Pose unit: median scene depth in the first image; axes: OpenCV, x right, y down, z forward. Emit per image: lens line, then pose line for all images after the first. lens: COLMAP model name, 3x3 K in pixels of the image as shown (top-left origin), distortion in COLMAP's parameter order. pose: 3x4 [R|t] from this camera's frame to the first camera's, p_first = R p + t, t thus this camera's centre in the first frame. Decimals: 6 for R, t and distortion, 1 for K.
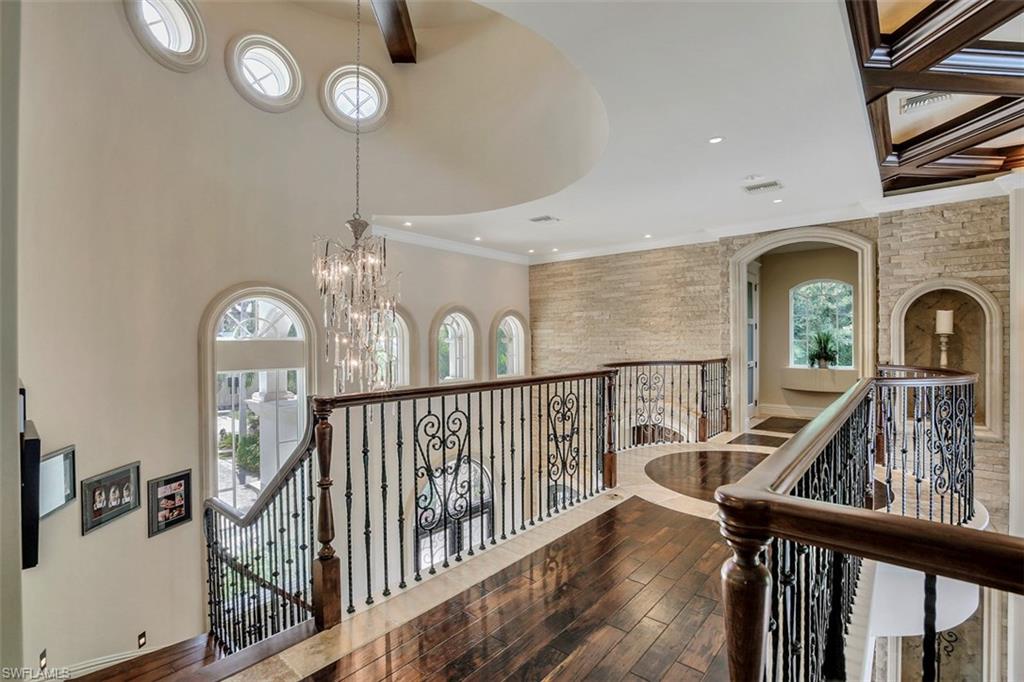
lens RADIAL K [[483.9, 0, 516.3], [0, 483.9, 338.5], [0, 0, 1]] dist [-0.040279, 0.011904]
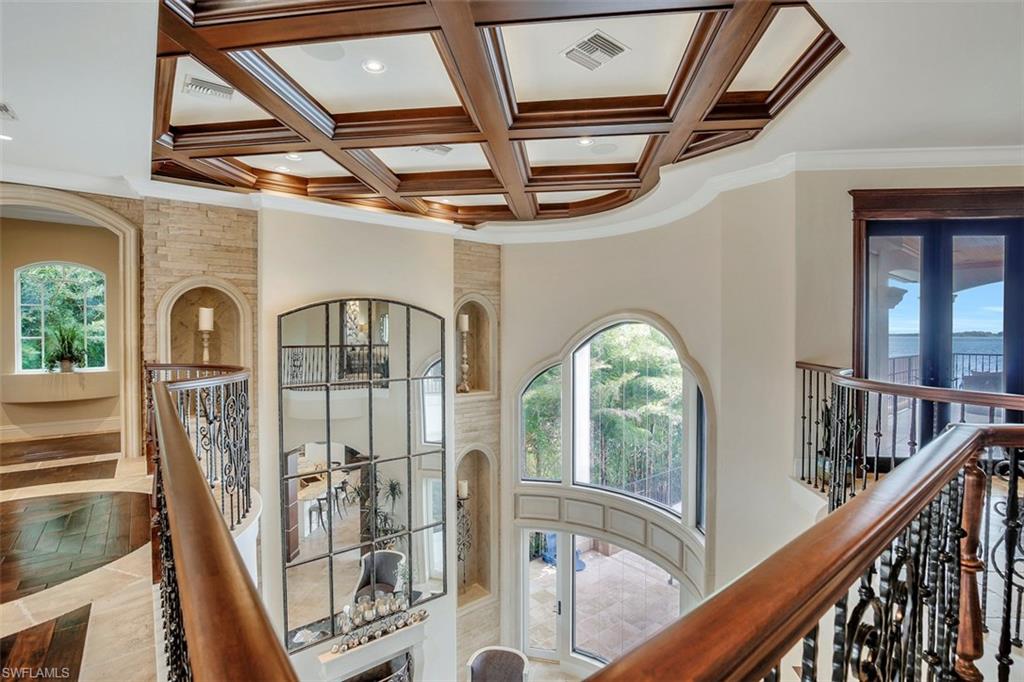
lens RADIAL K [[483.9, 0, 516.3], [0, 483.9, 338.5], [0, 0, 1]] dist [-0.040279, 0.011904]
pose [[0.211657, -0.005547, 0.977328, 0.033703], [-0.000689, 0.999983, 0.005825, 0.000770], [-0.977344, -0.001907, 0.211649, 0.119848]]
